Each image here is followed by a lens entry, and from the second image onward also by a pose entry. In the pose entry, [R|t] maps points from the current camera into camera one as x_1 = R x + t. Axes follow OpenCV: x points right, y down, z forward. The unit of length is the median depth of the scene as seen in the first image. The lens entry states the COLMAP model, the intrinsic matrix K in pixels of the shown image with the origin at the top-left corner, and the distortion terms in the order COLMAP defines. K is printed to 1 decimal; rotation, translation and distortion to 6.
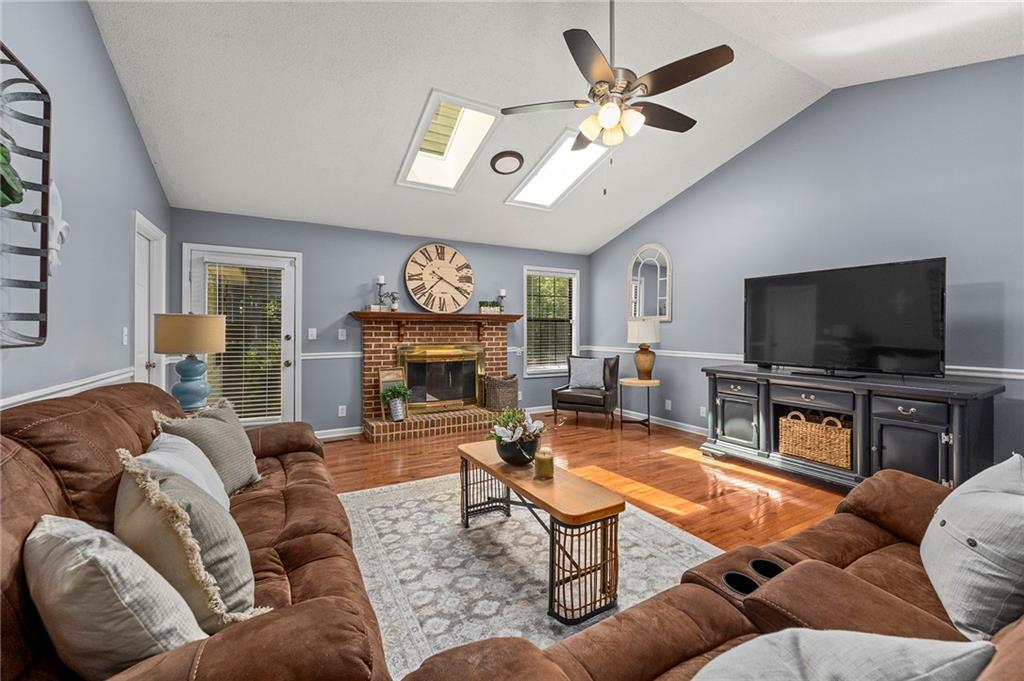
lens RADIAL K [[416.5, 0, 515.6], [0, 416.5, 333.5], [0, 0, 1]] dist [0.000197, -0.000004]
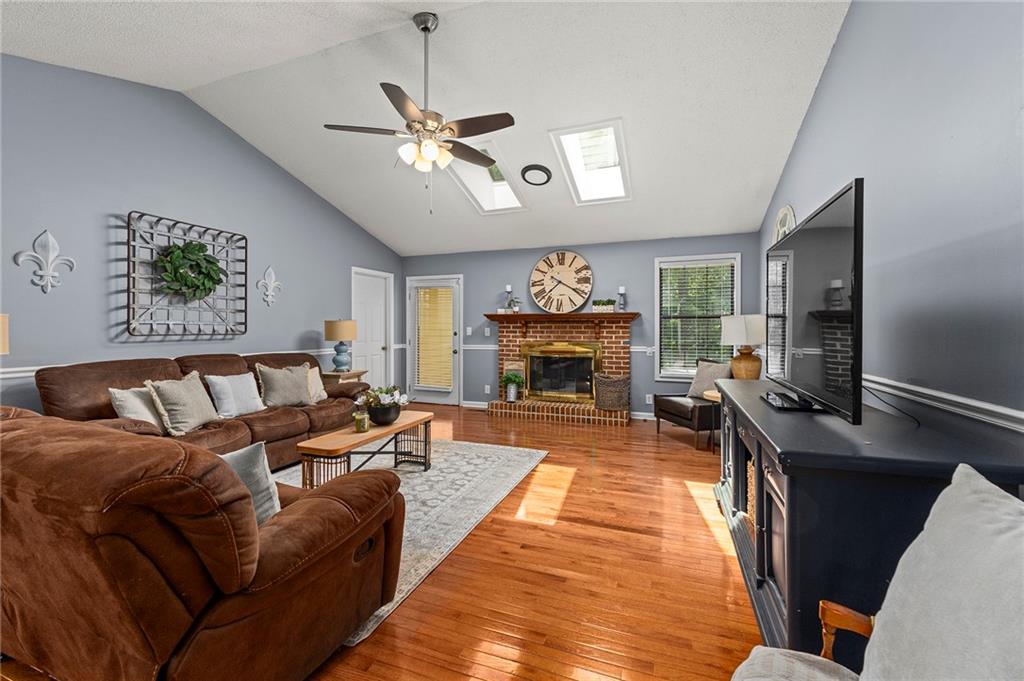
lens RADIAL K [[416.5, 0, 515.6], [0, 416.5, 333.5], [0, 0, 1]] dist [0.000197, -0.000004]
pose [[0.642345, 0.007942, -0.766375, 0.611461], [-0.005545, 0.999968, 0.005715, -0.000513], [0.766396, 0.000579, 0.642368, 0.200469]]
